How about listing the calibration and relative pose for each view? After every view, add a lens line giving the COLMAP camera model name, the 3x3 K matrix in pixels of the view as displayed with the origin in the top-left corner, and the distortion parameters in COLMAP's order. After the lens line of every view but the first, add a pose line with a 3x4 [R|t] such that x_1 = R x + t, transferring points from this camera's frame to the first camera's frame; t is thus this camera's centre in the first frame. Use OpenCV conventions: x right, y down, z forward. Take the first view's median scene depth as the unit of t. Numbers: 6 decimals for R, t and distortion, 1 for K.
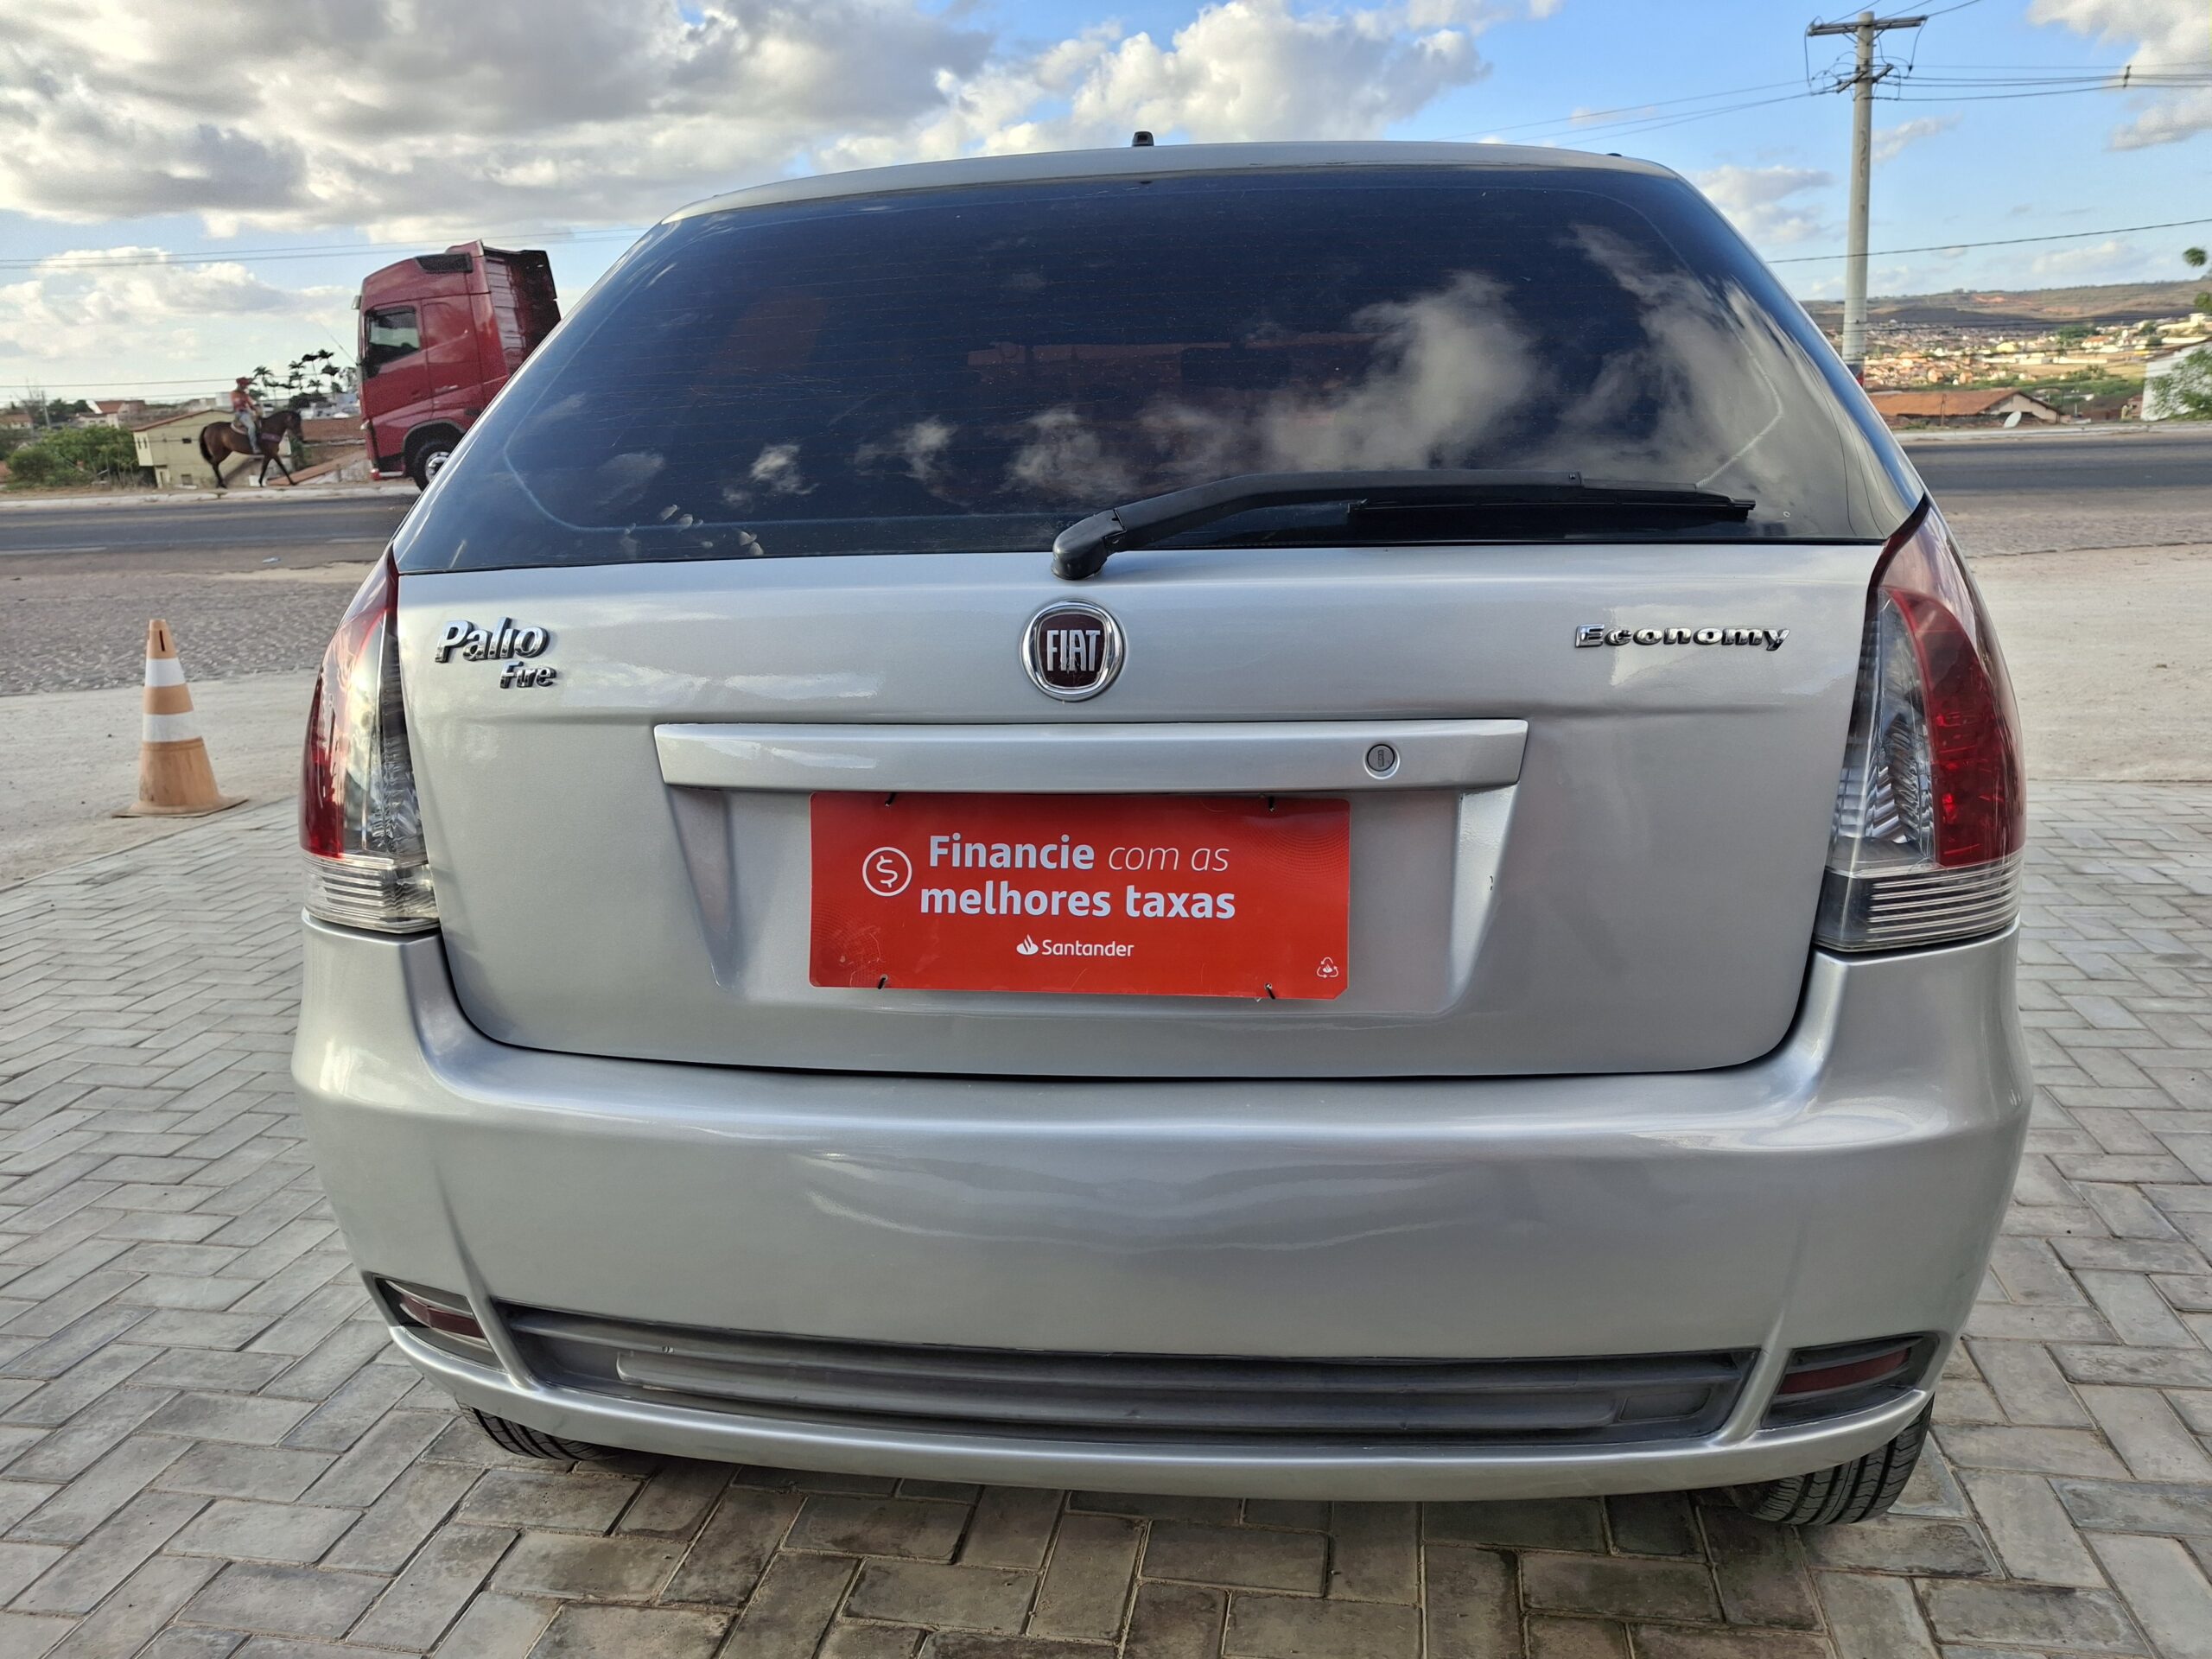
lens RADIAL K [[1668.6, 0, 1117.9], [0, 1668.6, 856.8], [0, 0, 1]] dist [-0.008621, -0.008623]
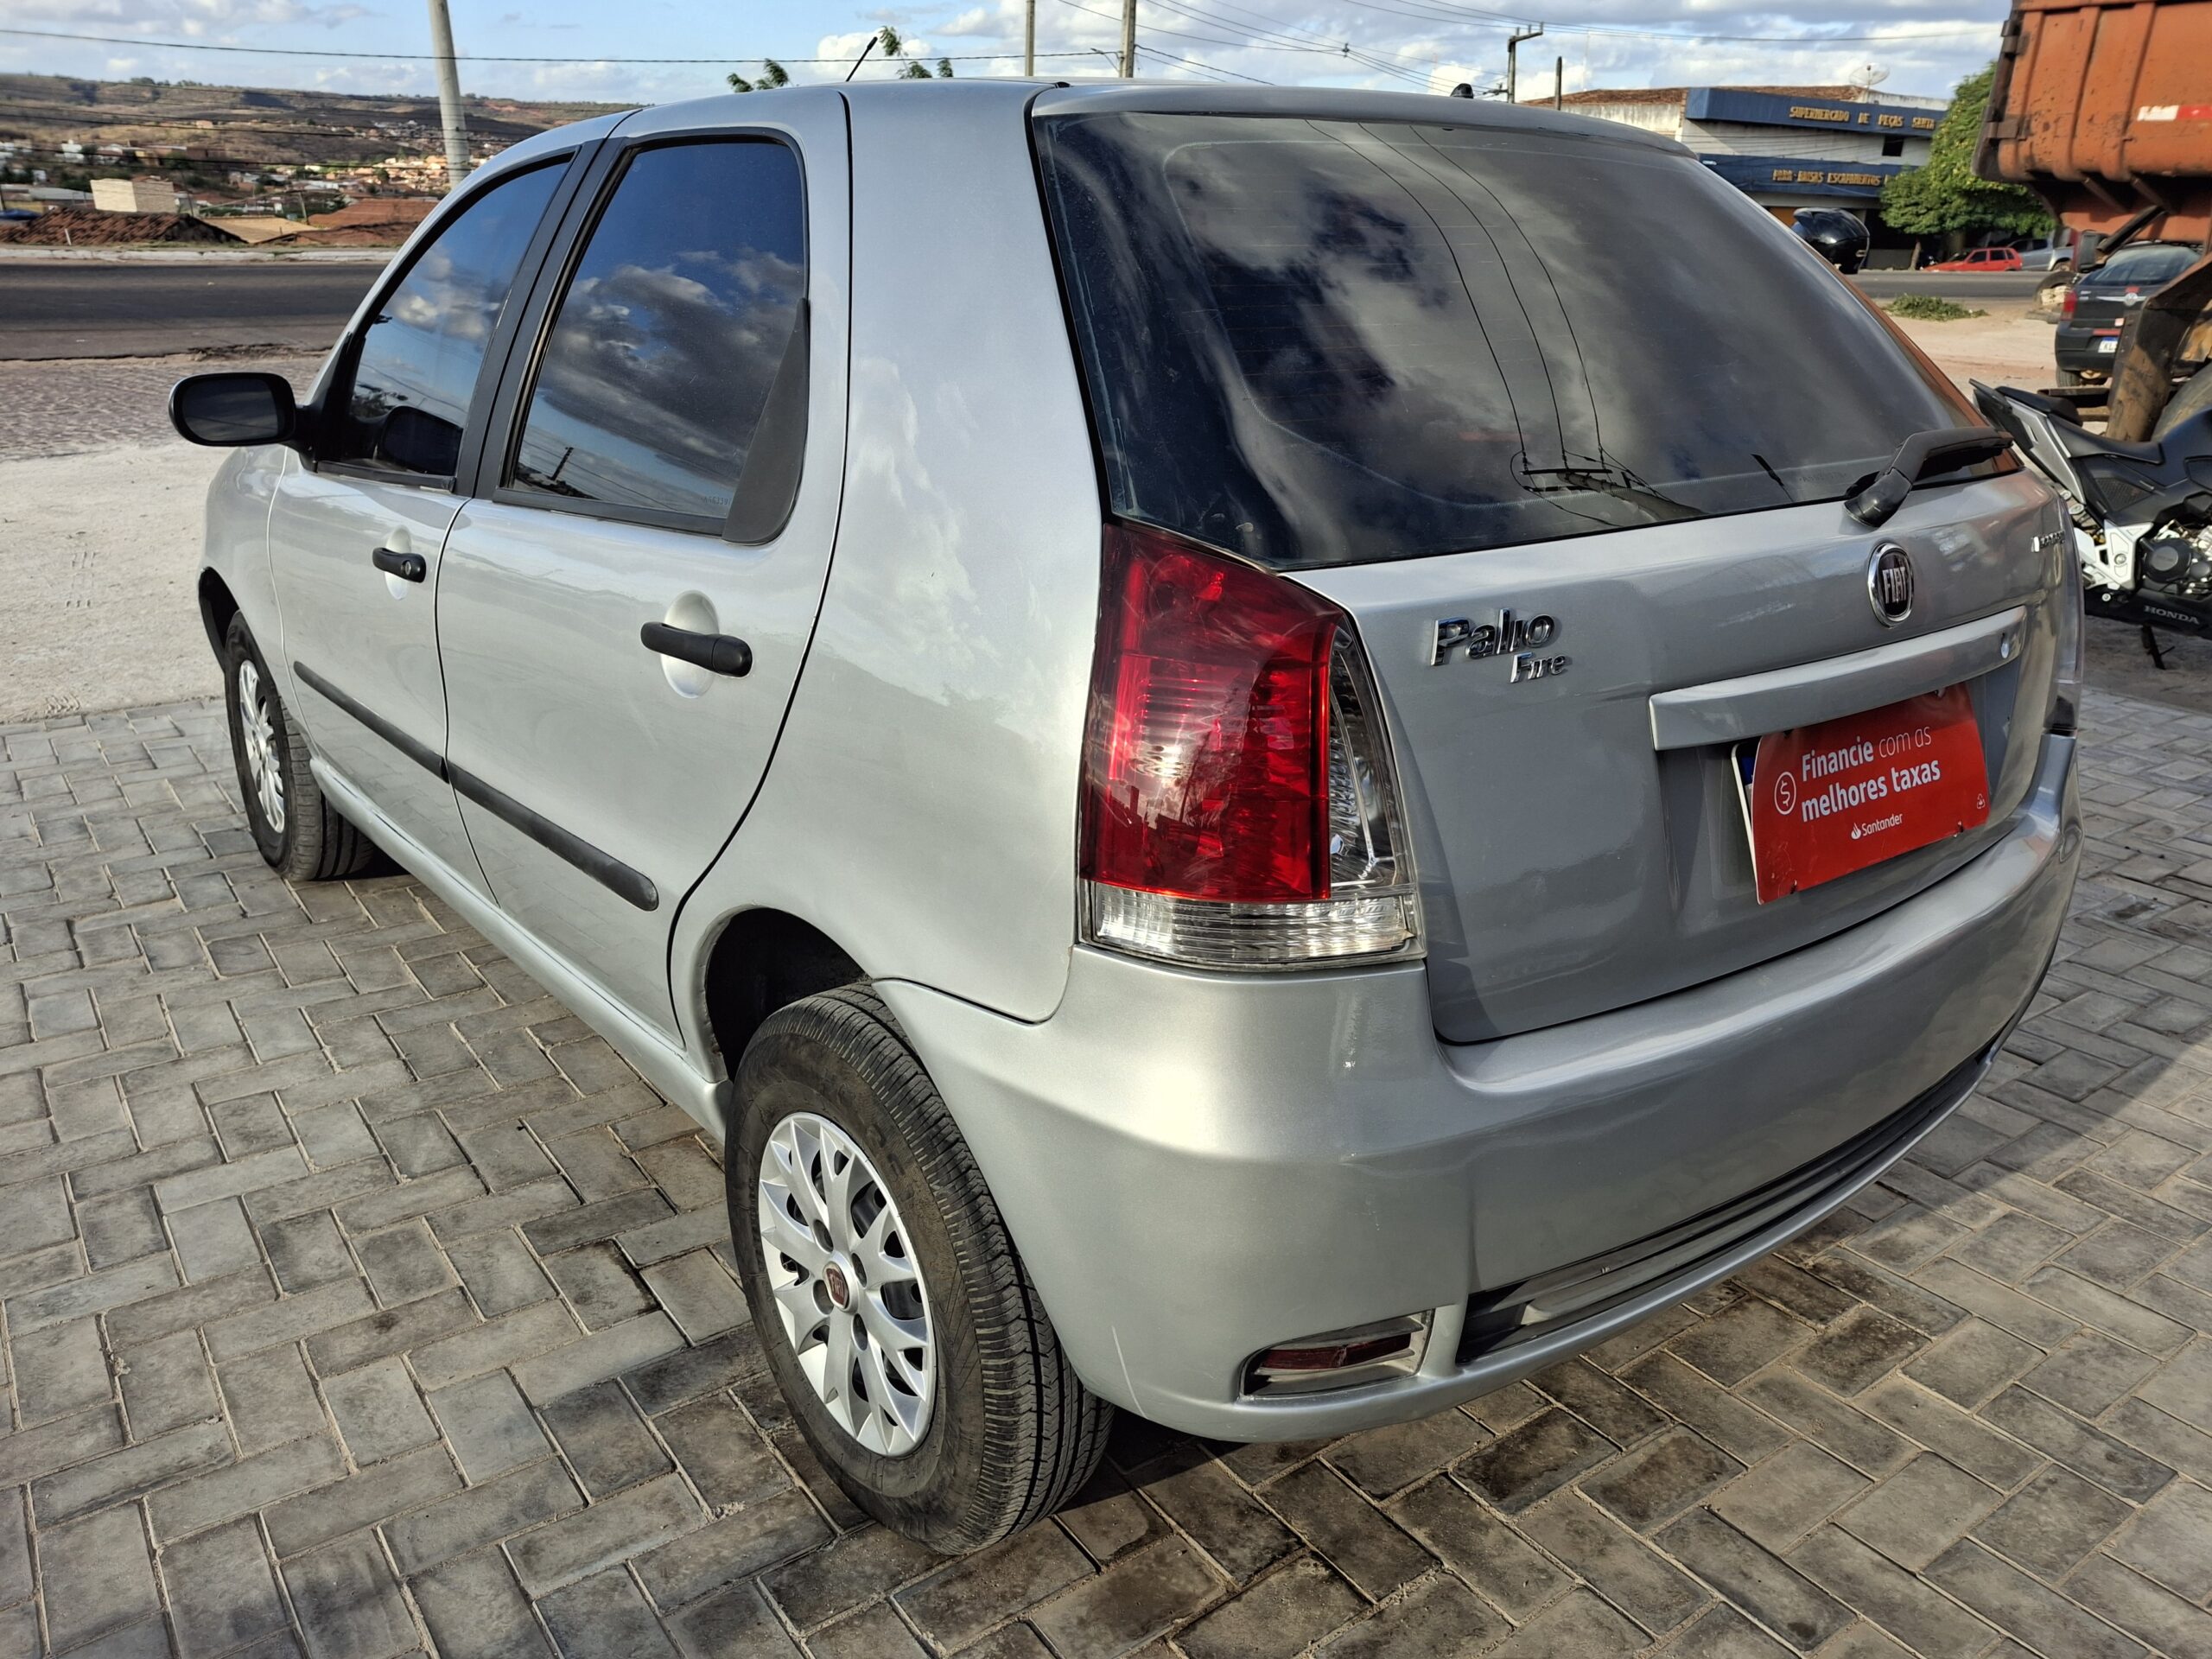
lens RADIAL K [[1668.6, 0, 1117.9], [0, 1668.6, 856.8], [0, 0, 1]] dist [-0.008621, -0.008623]
pose [[0.705677, -0.208603, 0.677129, -1.264328], [0.135397, 0.977768, 0.160116, -0.196992], [-0.695476, -0.021309, 0.718233, 0.490688]]
